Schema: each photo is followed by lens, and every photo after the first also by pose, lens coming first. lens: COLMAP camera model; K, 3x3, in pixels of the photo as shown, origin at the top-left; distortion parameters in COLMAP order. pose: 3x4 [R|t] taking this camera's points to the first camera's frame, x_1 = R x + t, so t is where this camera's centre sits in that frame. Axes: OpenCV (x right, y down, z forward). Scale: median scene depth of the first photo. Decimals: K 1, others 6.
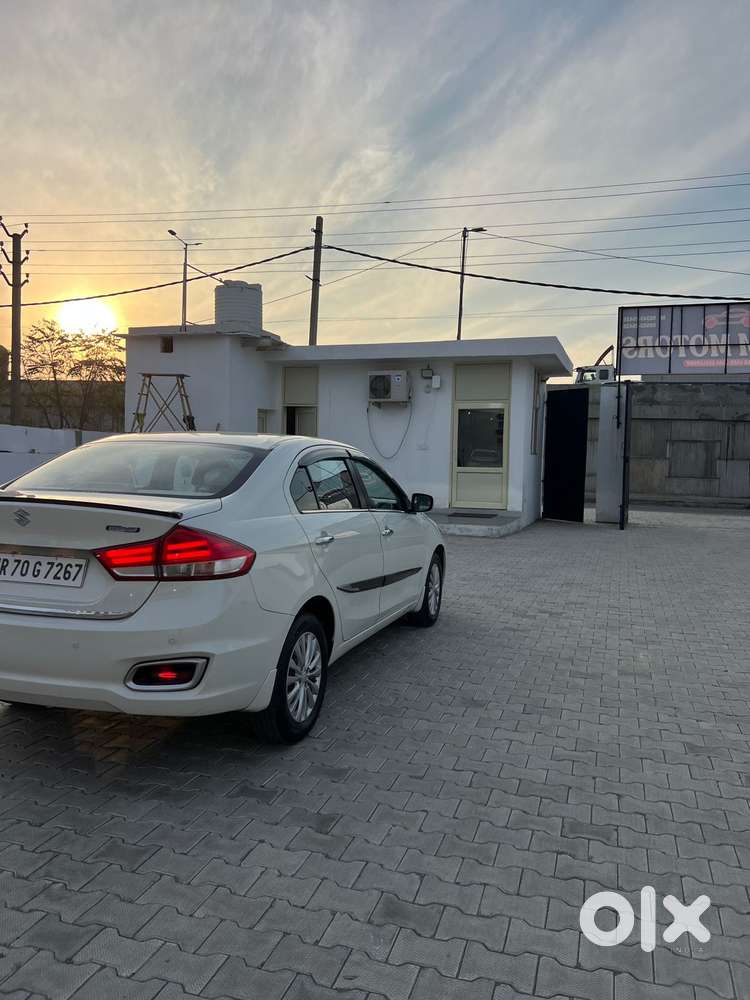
lens RADIAL K [[753.5, 0, 372.4], [0, 753.5, 495.6], [0, 0, 1]] dist [0.054661, -0.067593]
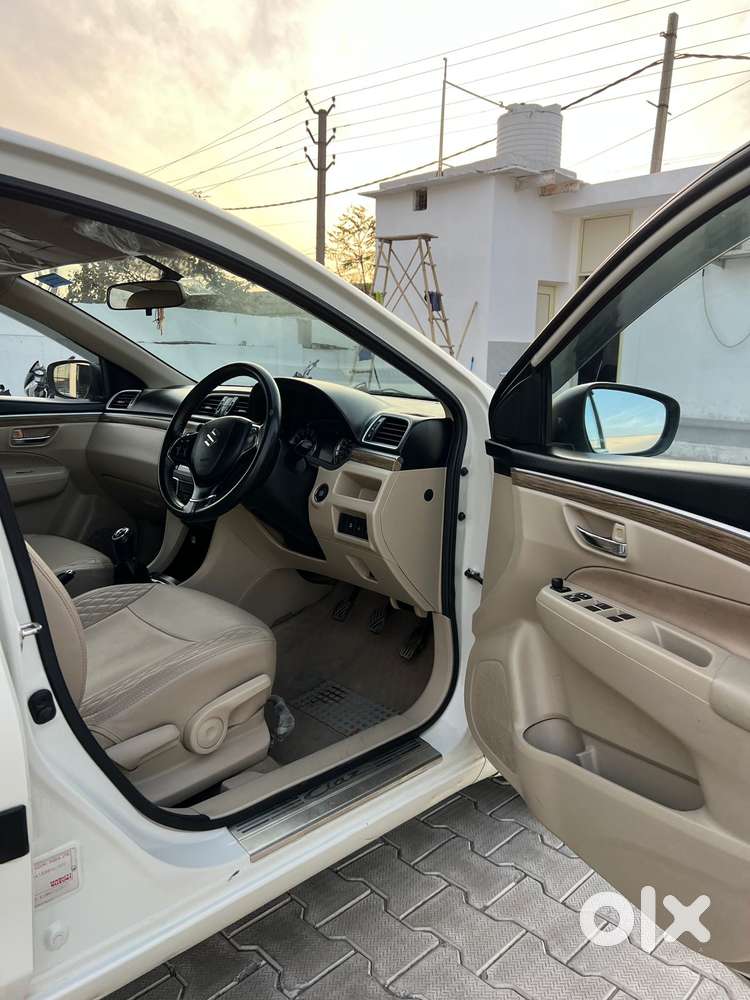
lens RADIAL K [[753.5, 0, 372.4], [0, 753.5, 495.6], [0, 0, 1]] dist [0.054661, -0.067593]
pose [[0.889827, 0.073617, -0.450321, 0.047779], [-0.018823, 0.991982, 0.124971, 0.001347], [0.455911, -0.102726, 0.884077, 0.256382]]
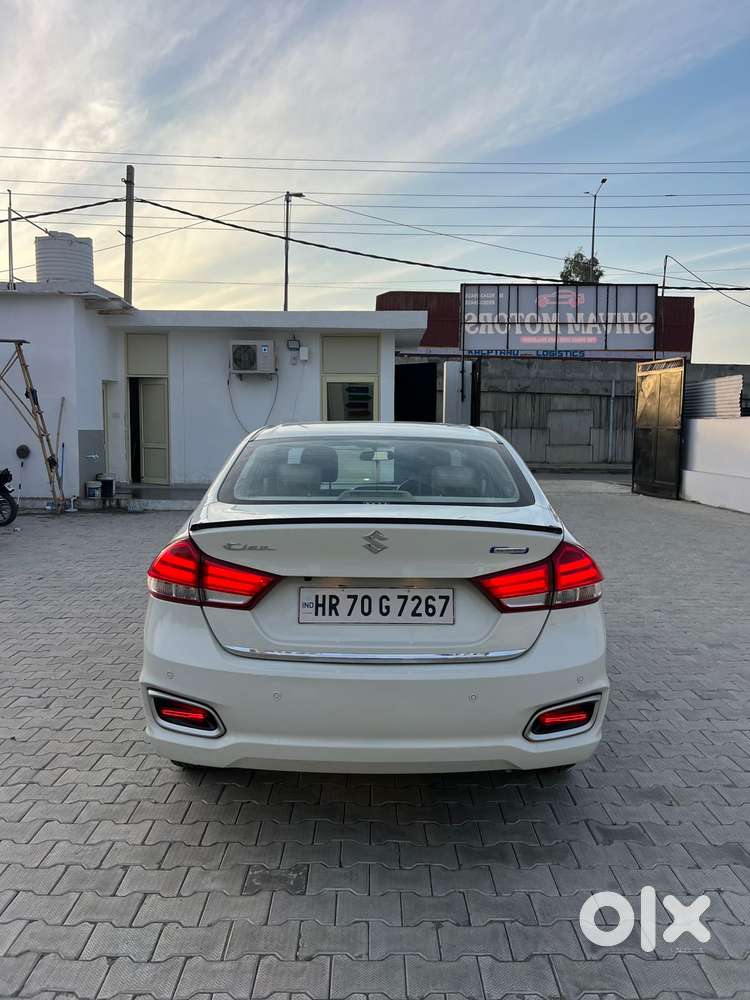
lens RADIAL K [[753.5, 0, 372.4], [0, 753.5, 495.6], [0, 0, 1]] dist [0.054661, -0.067593]
pose [[0.949752, -0.043203, 0.310008, -0.129695], [0.030564, 0.998496, 0.045513, -0.010234], [-0.311508, -0.033751, 0.949644, 0.047814]]
